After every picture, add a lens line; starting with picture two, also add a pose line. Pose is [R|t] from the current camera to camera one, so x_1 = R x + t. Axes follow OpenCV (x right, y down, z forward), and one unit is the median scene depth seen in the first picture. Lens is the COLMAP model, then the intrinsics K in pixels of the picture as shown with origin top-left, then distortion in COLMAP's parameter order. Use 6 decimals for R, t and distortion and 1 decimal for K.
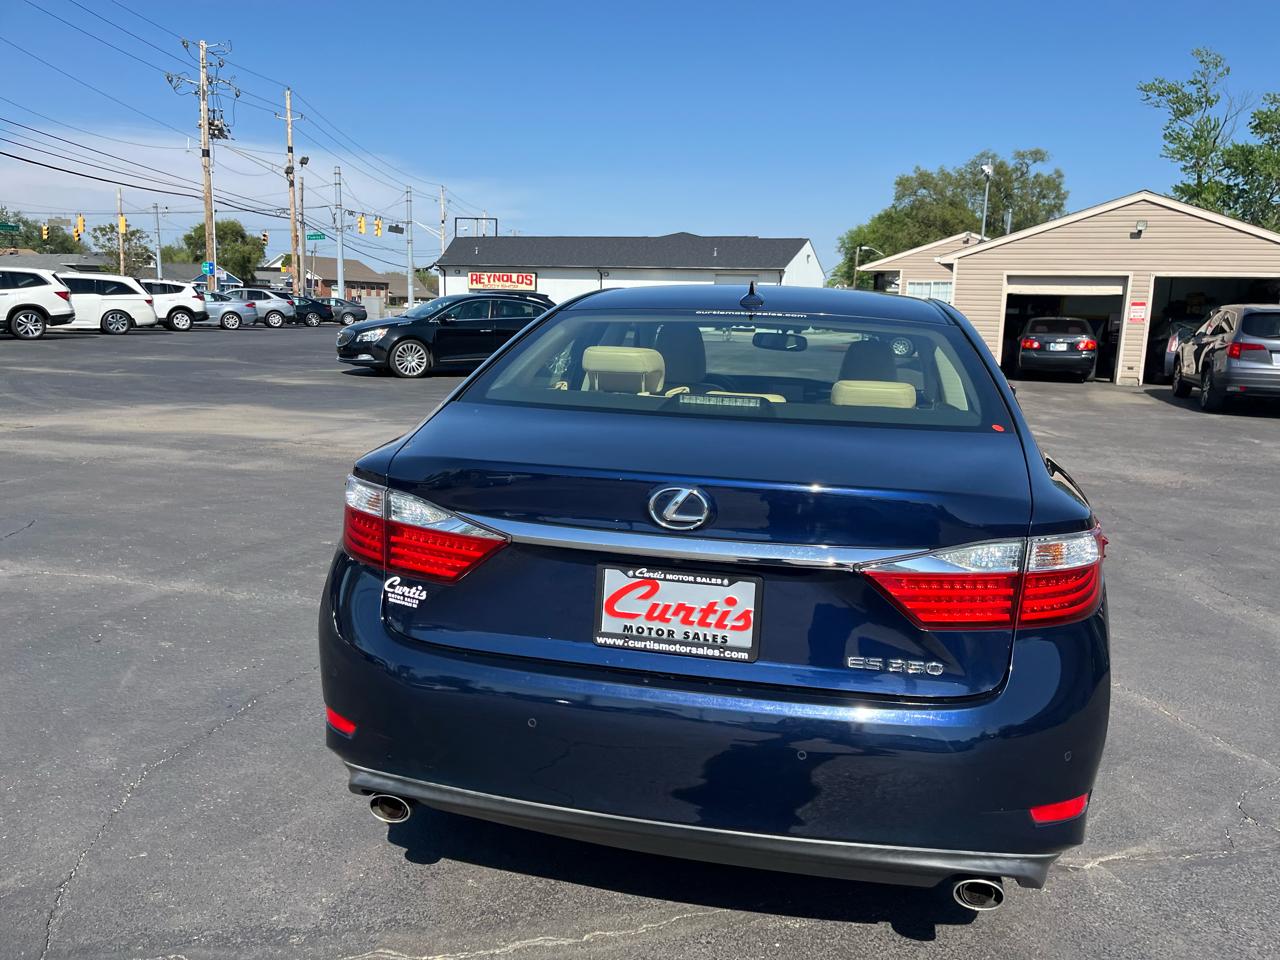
lens RADIAL K [[968.4, 0, 650.7], [0, 968.4, 484.5], [0, 0, 1]] dist [0.060749, -0.076729]
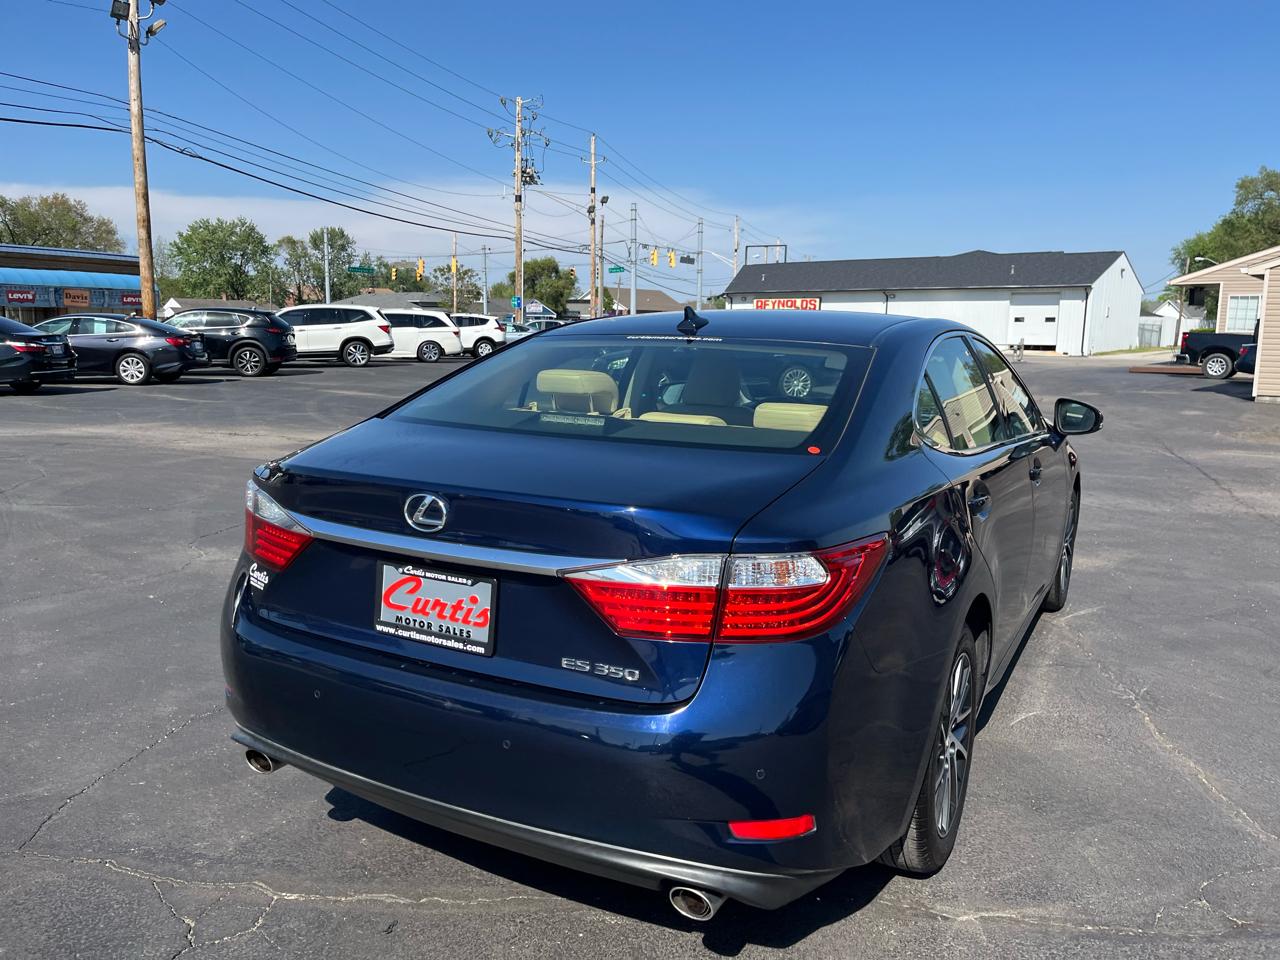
lens RADIAL K [[968.4, 0, 650.6], [0, 968.4, 486.9], [0, 0, 1]] dist [0.060749, -0.076729]
pose [[0.955498, 0.031348, -0.293326, 0.047851], [-0.037857, 0.999146, -0.016537, 0.000259], [0.292557, 0.026905, 0.955869, 0.000128]]
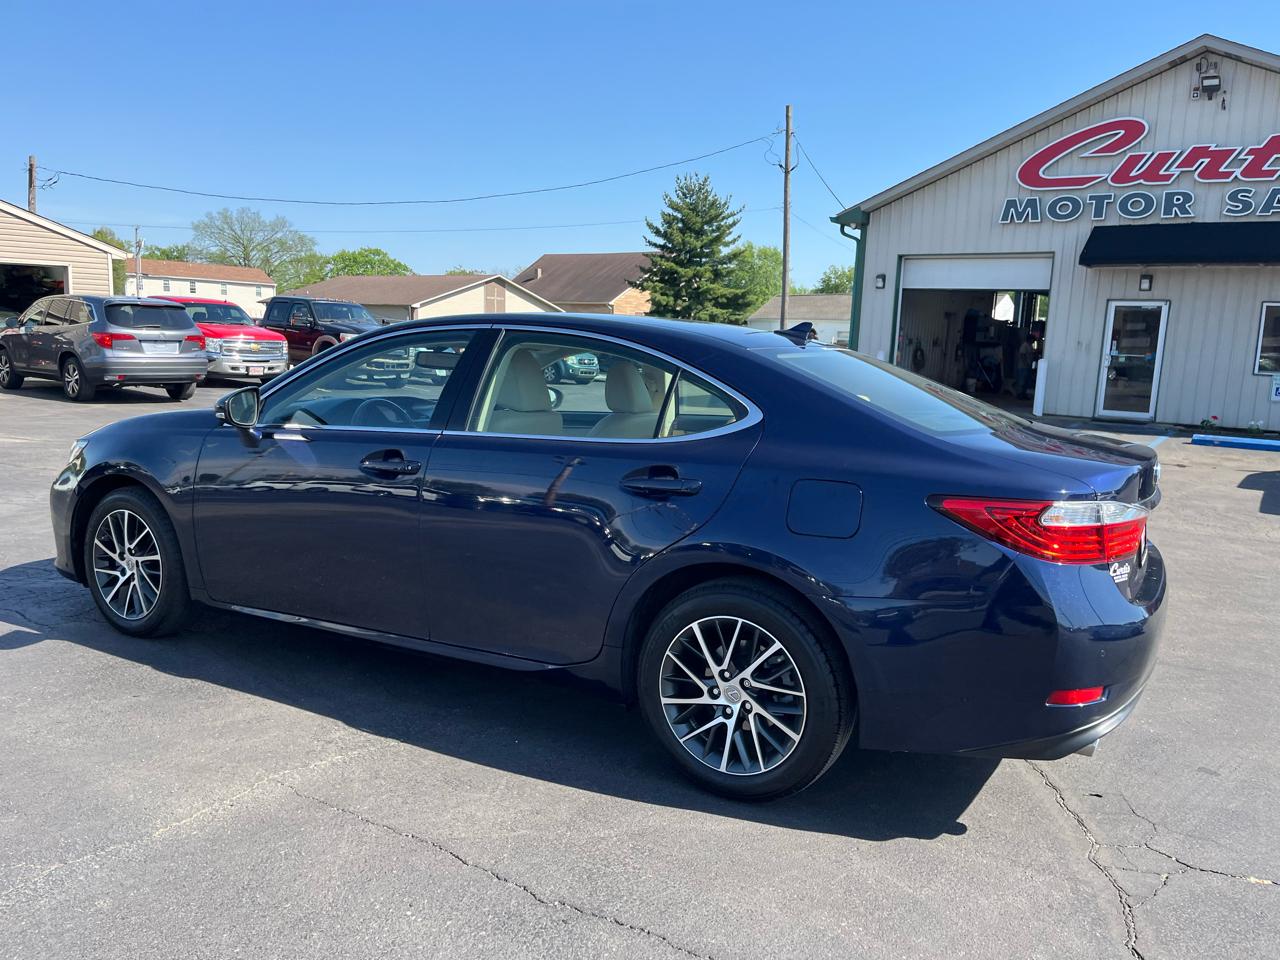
lens RADIAL K [[968.4, 0, 652.0], [0, 968.4, 488.8], [0, 0, 1]] dist [0.060749, -0.076729]
pose [[0.309918, -0.161695, 0.936913, -0.149994], [0.138269, 0.982621, 0.123846, -0.022933], [-0.940656, 0.091163, 0.326889, 0.101147]]
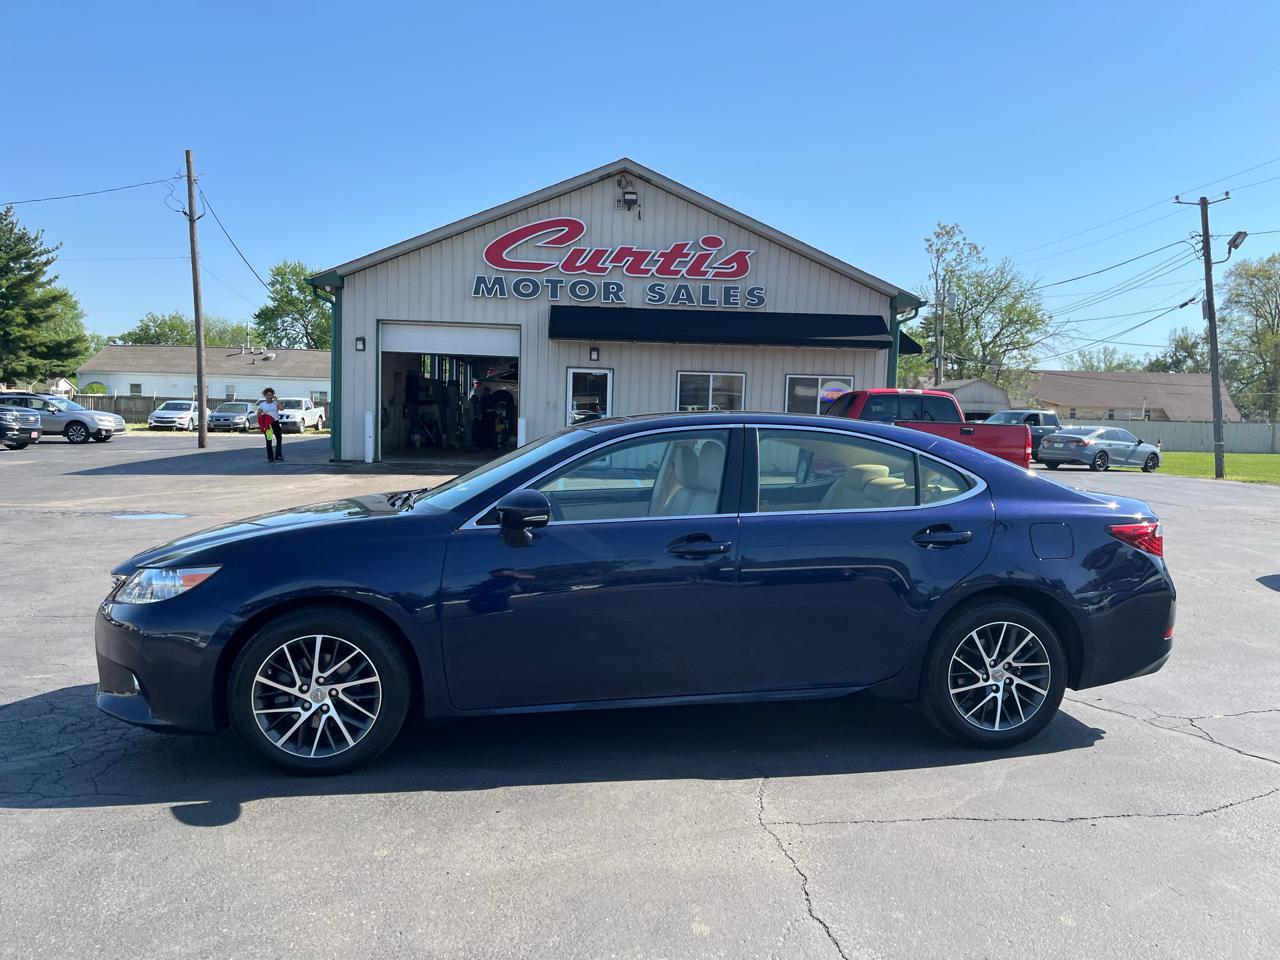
lens RADIAL K [[968.4, 0, 652.1], [0, 968.4, 489.4], [0, 0, 1]] dist [0.060749, -0.076729]
pose [[-0.348297, -0.111326, 0.930750, -0.179284], [0.130630, 0.977470, 0.165797, -0.054434], [-0.928238, 0.179330, -0.325908, 0.254852]]
